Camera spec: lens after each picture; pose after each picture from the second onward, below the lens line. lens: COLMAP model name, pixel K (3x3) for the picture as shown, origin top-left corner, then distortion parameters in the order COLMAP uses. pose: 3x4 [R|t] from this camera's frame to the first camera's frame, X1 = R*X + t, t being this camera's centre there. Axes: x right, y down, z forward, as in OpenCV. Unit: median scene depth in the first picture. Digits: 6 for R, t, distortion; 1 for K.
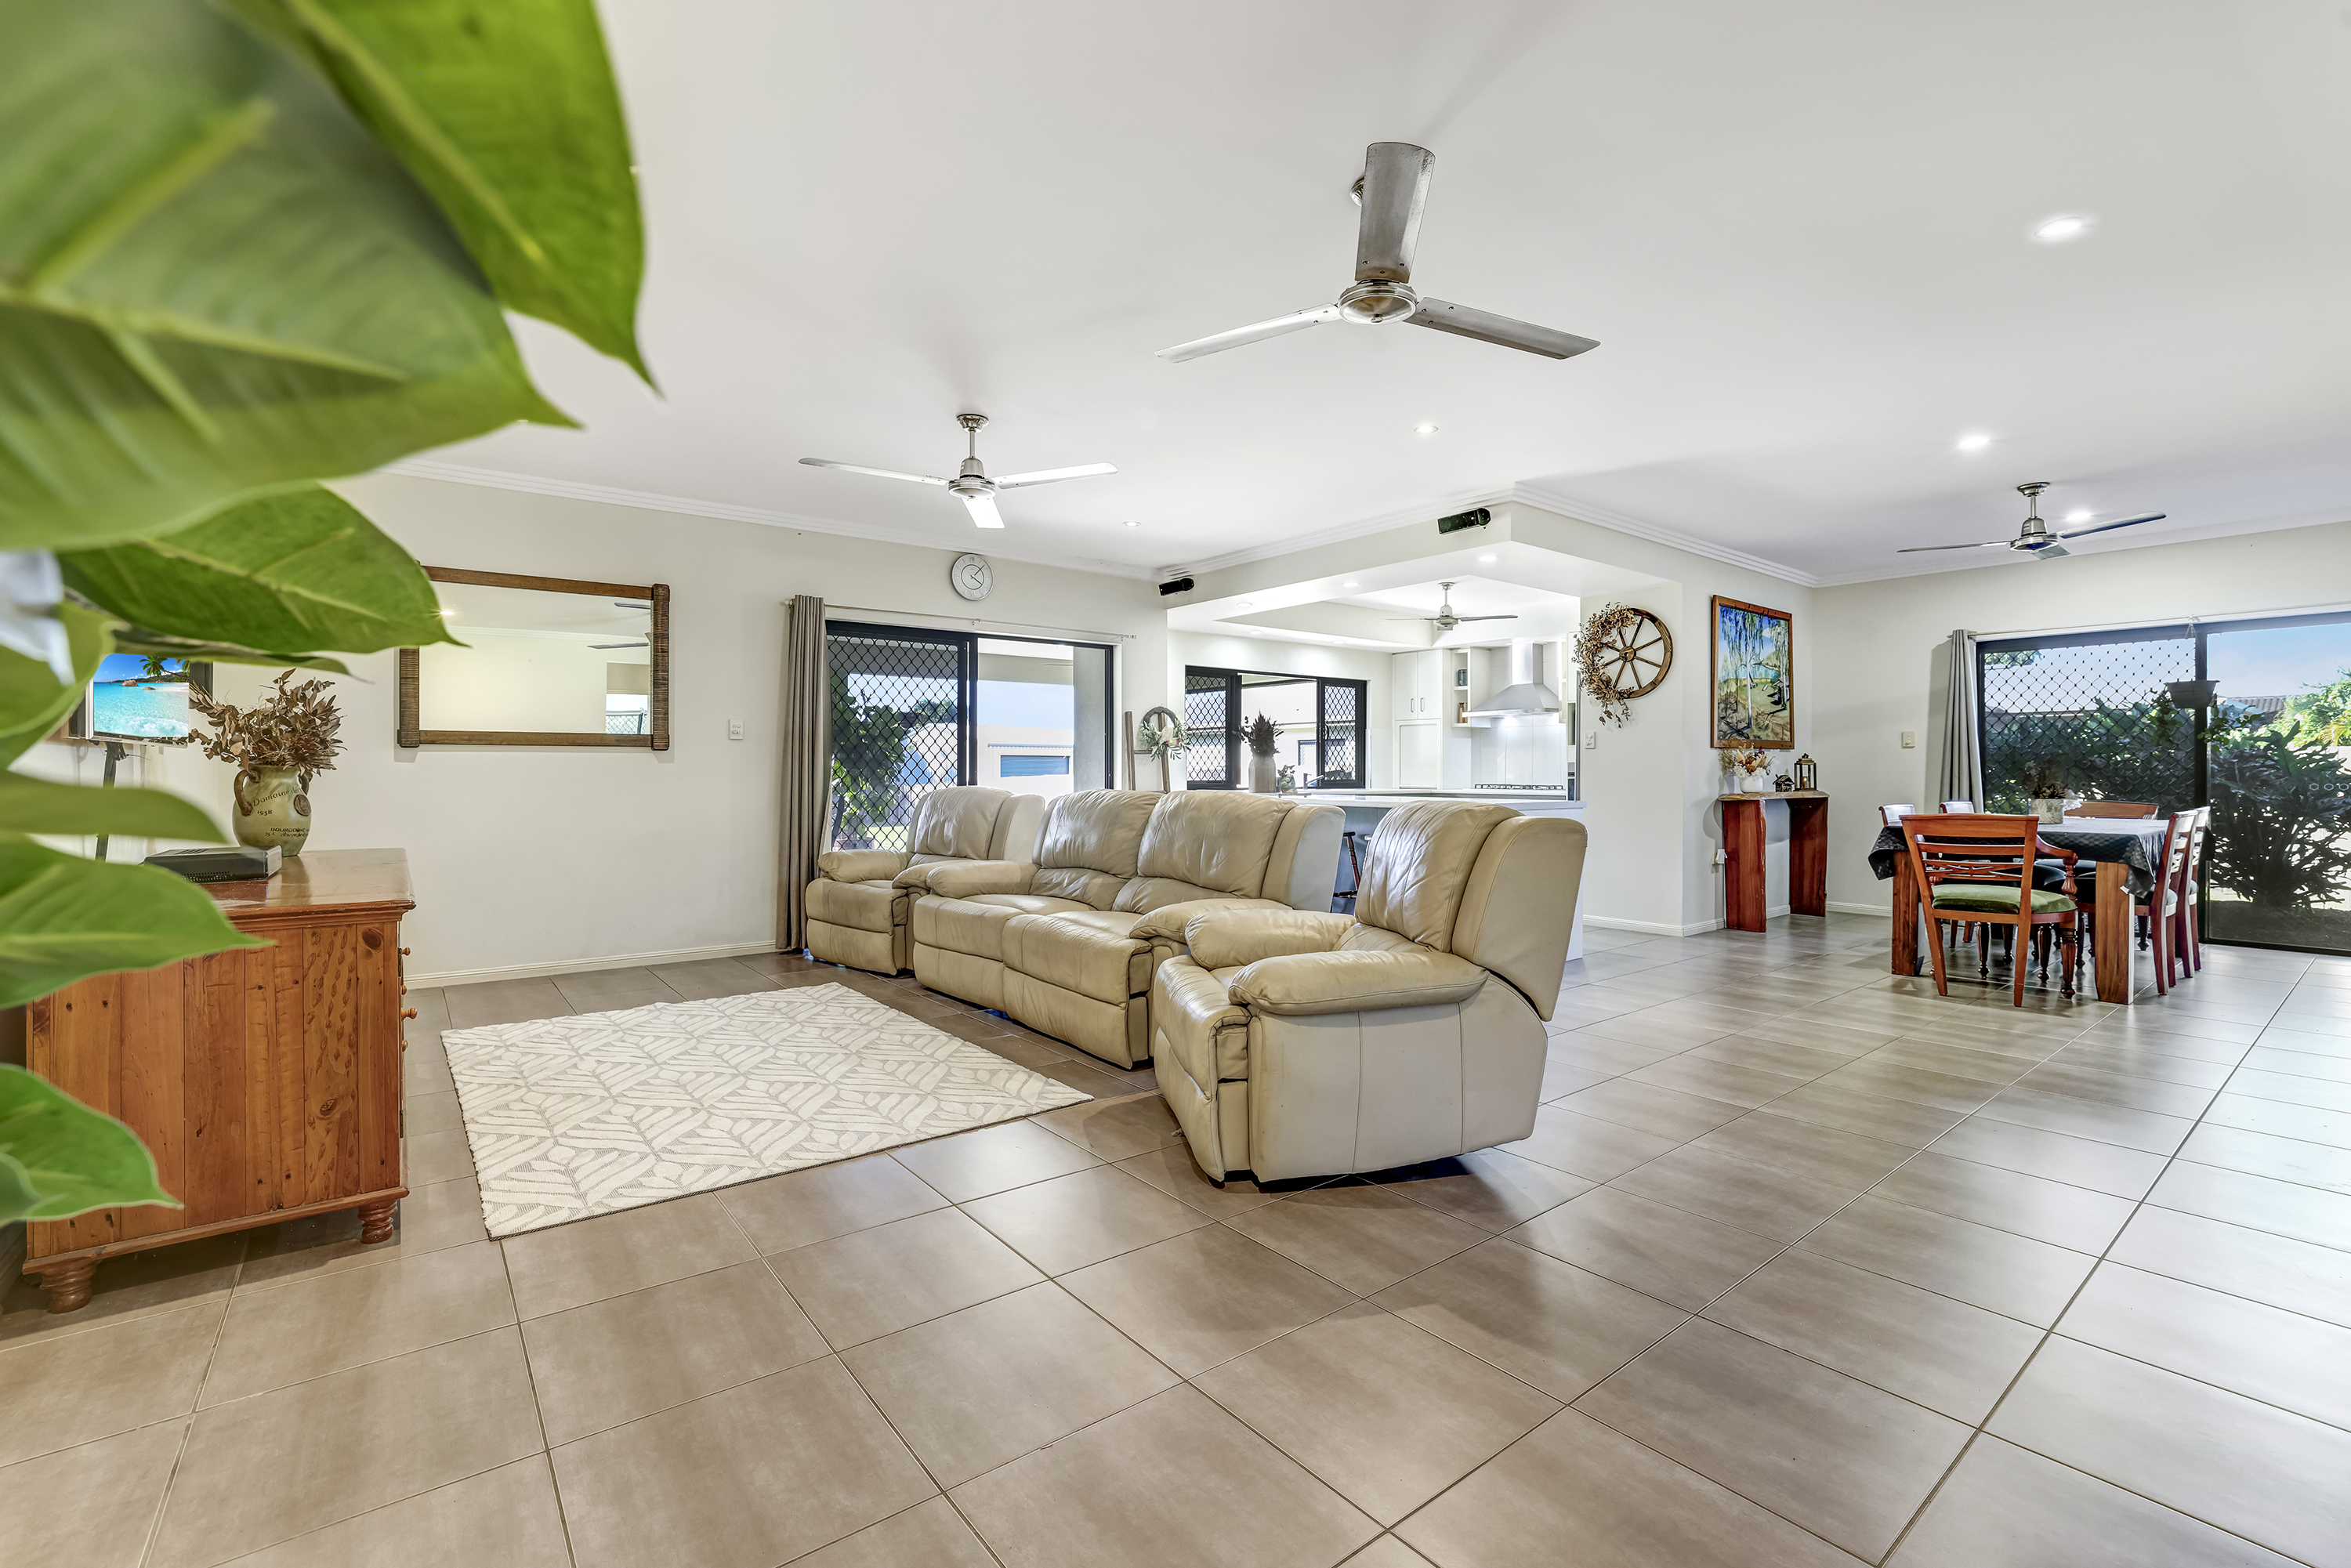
lens RADIAL K [[1038.9, 0, 1175.5], [0, 1038.9, 784.0], [0, 0, 1]] dist [-0.044451, 0.021301]
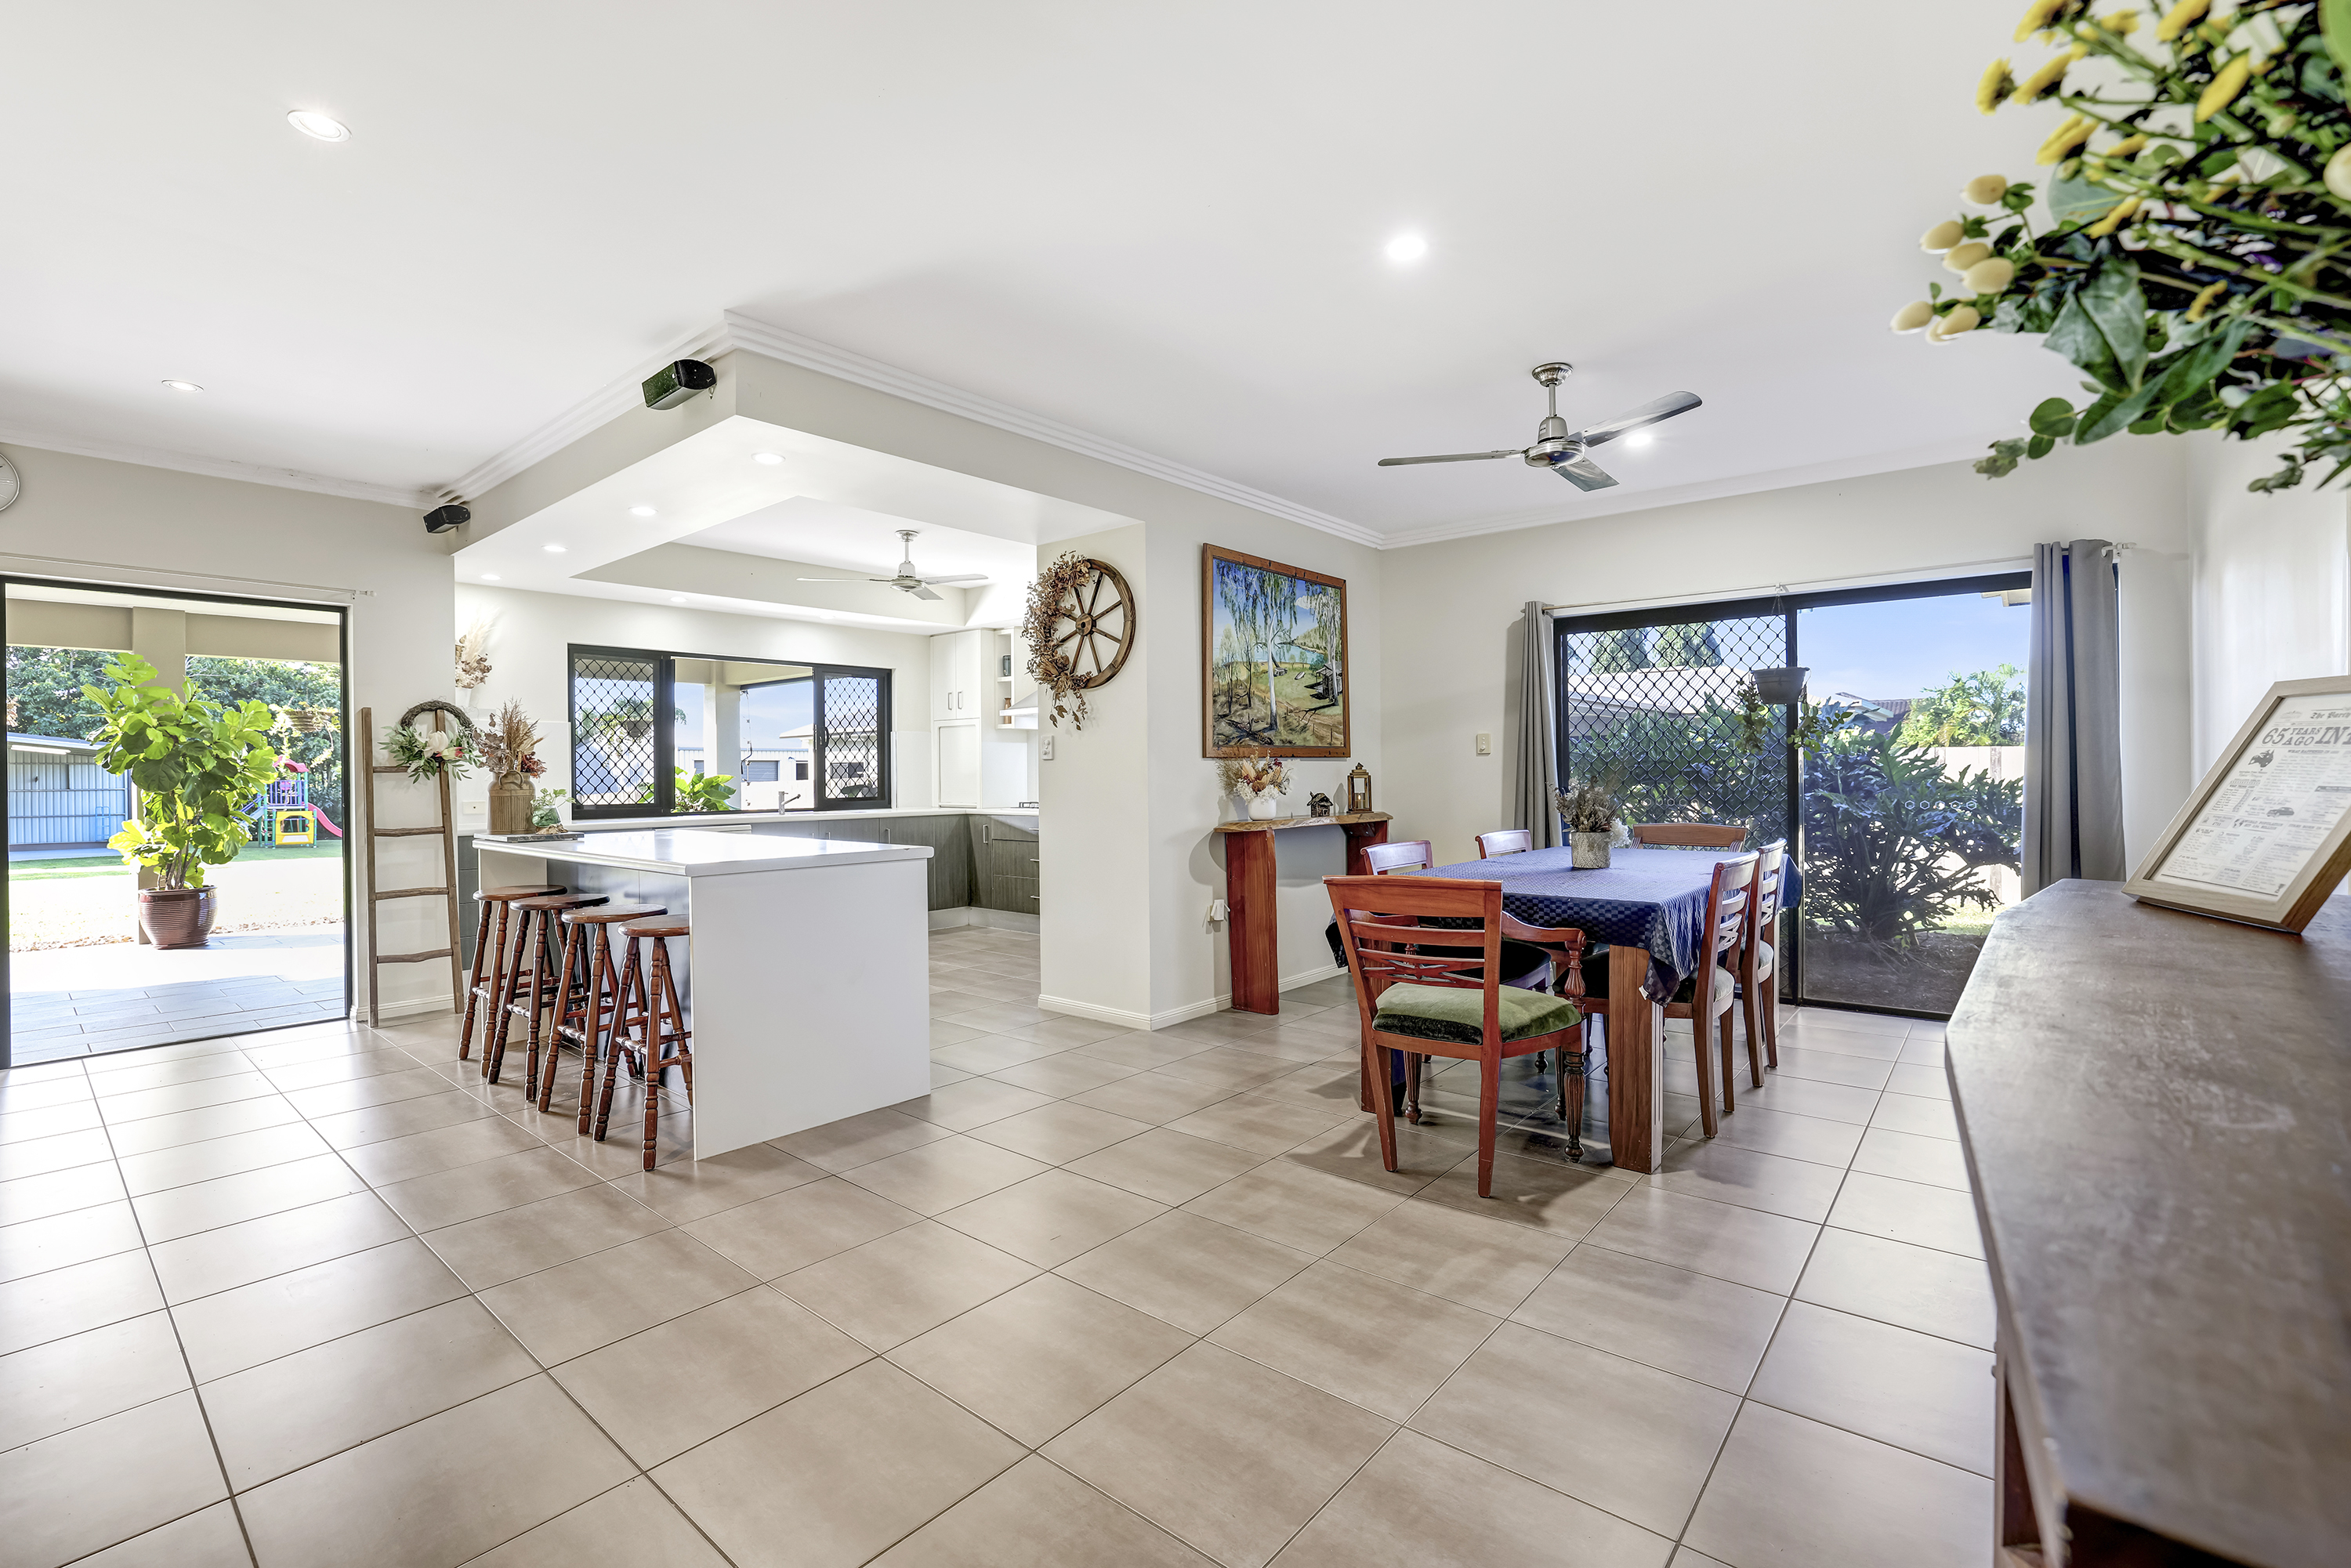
lens RADIAL K [[1038.9, 0, 1175.5], [0, 1038.9, 784.0], [0, 0, 1]] dist [-0.044451, 0.021301]
pose [[0.979932, -0.011293, 0.199011, 0.350220], [0.011487, 0.999934, 0.000181, -0.017066], [-0.199000, 0.002108, 0.979997, 0.291067]]
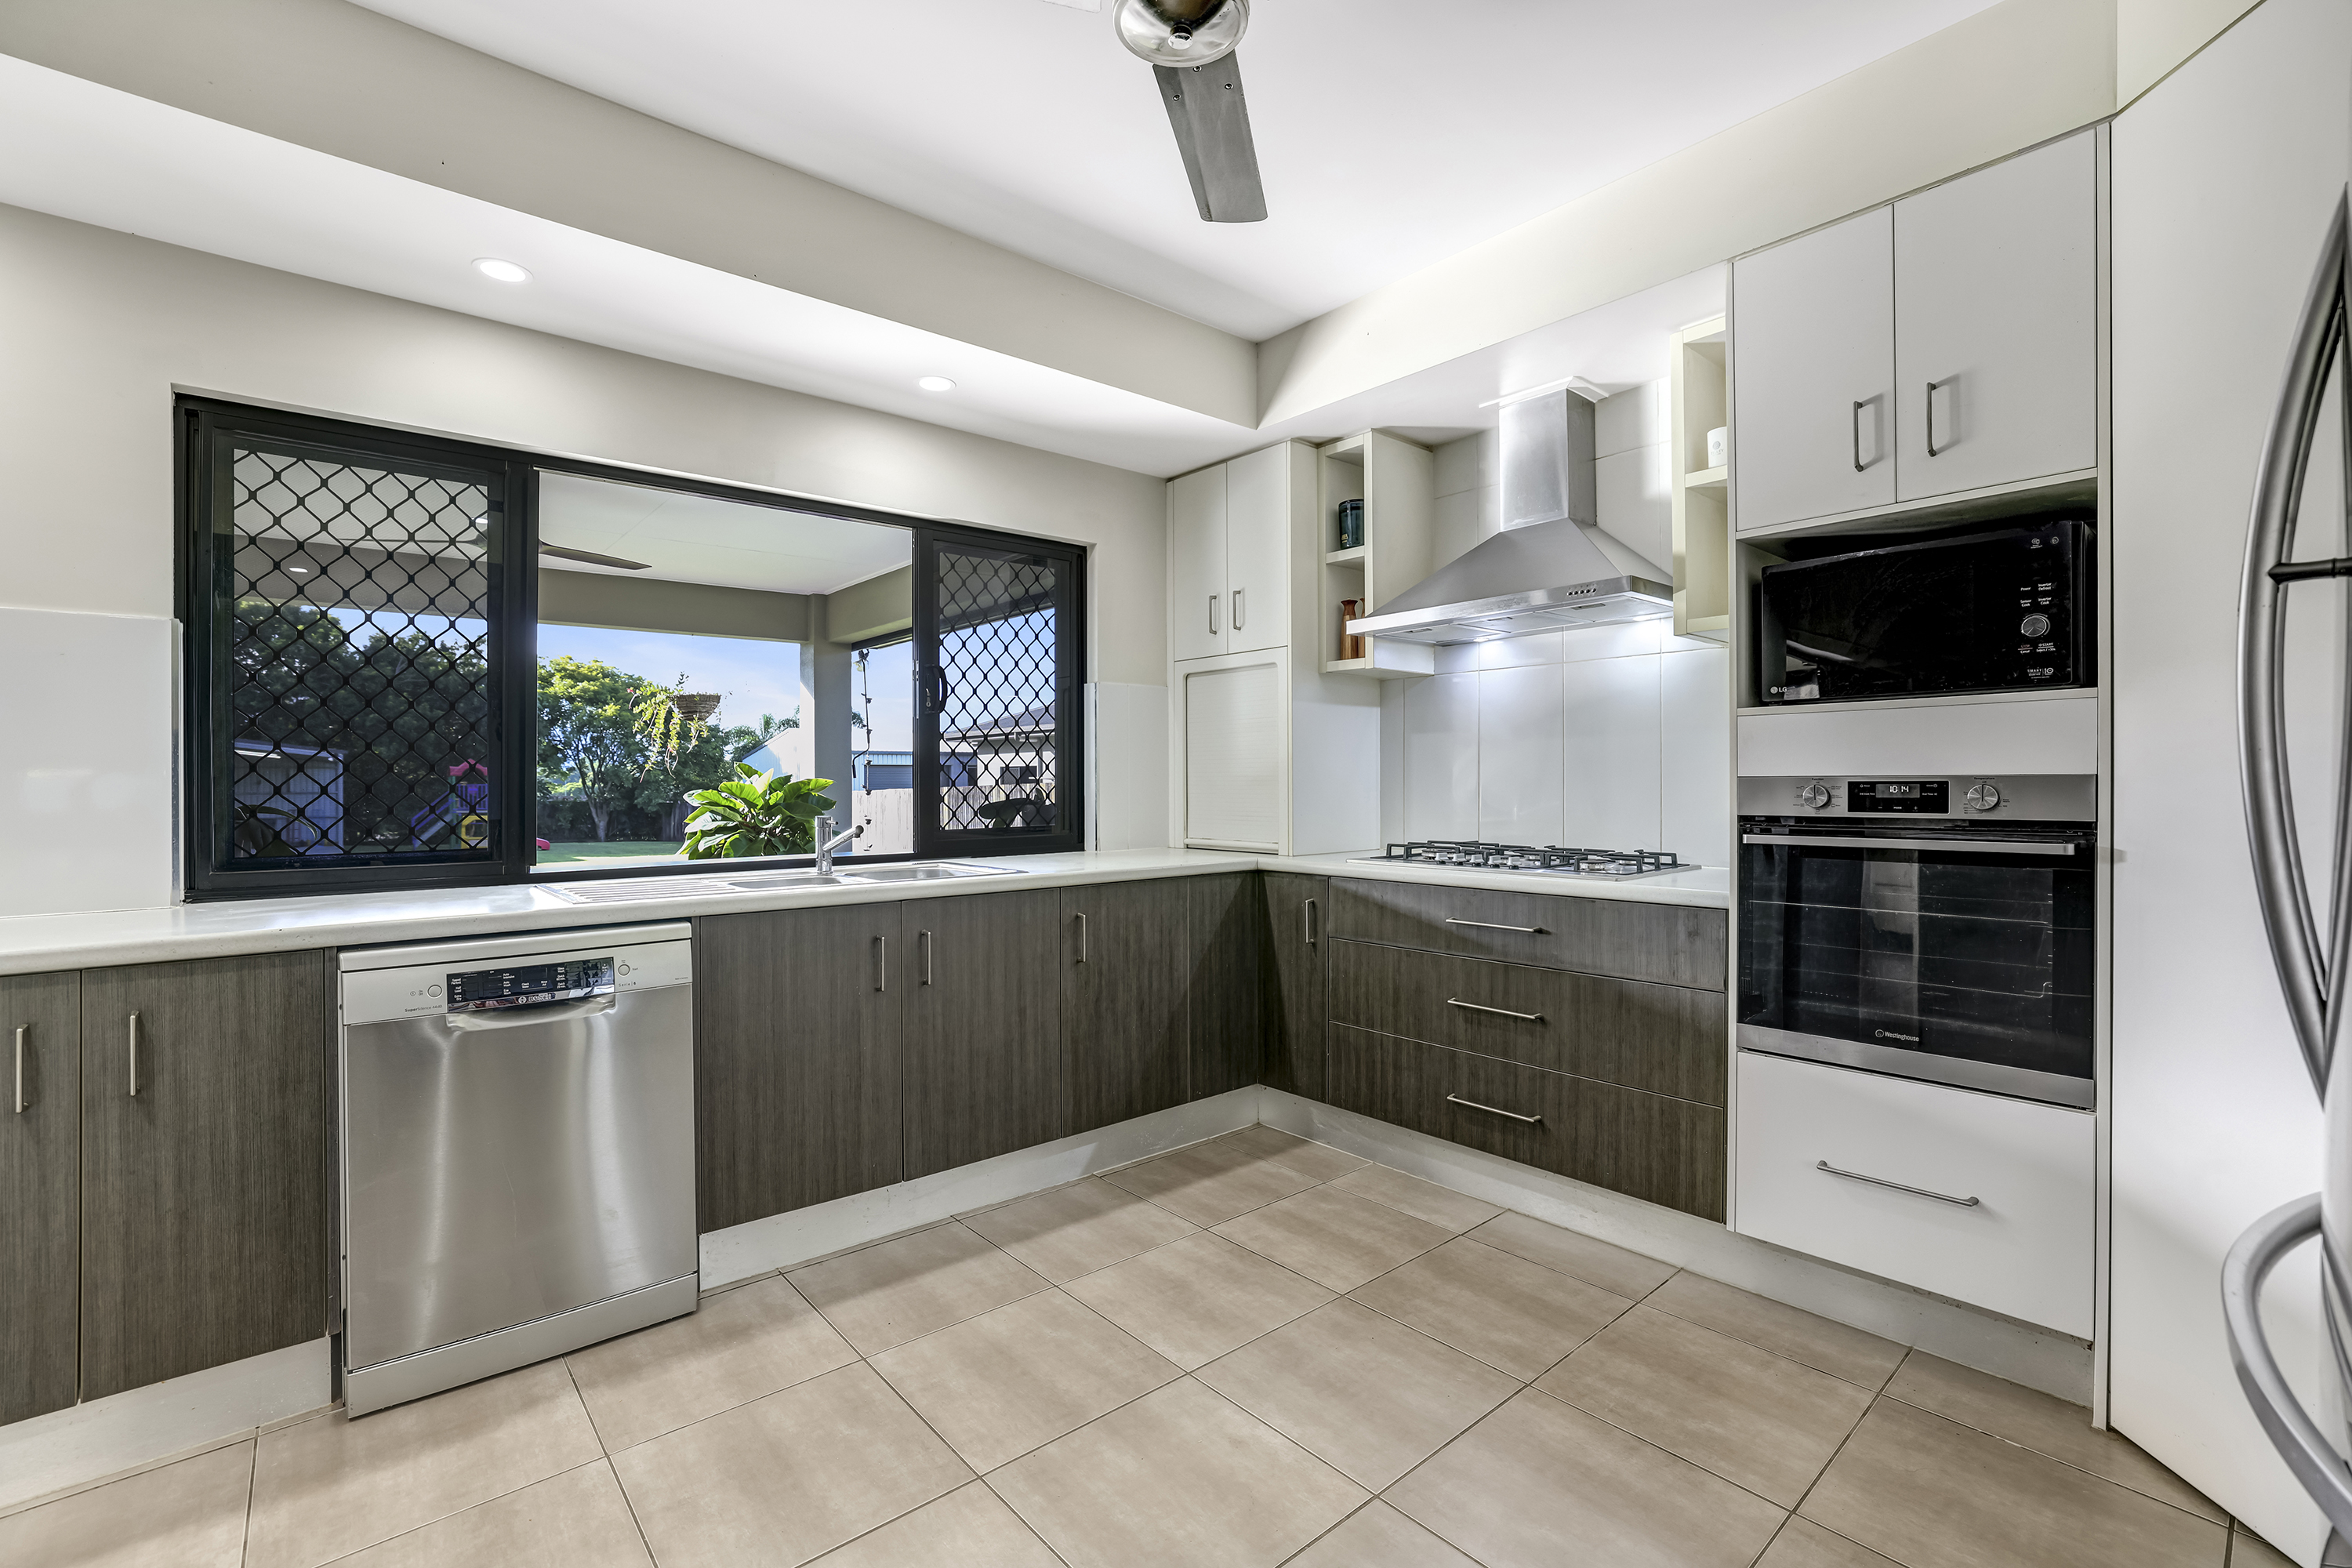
lens RADIAL K [[1033.0, 0, 1164.0], [0, 1033.0, 790.0], [0, 0, 1]] dist [-0.001119, 0.000091]
pose [[0.999626, -0.006021, 0.026681, 0.296006], [0.006138, 0.999972, -0.004304, -0.021817], [-0.026655, 0.004467, 0.999635, 0.951479]]
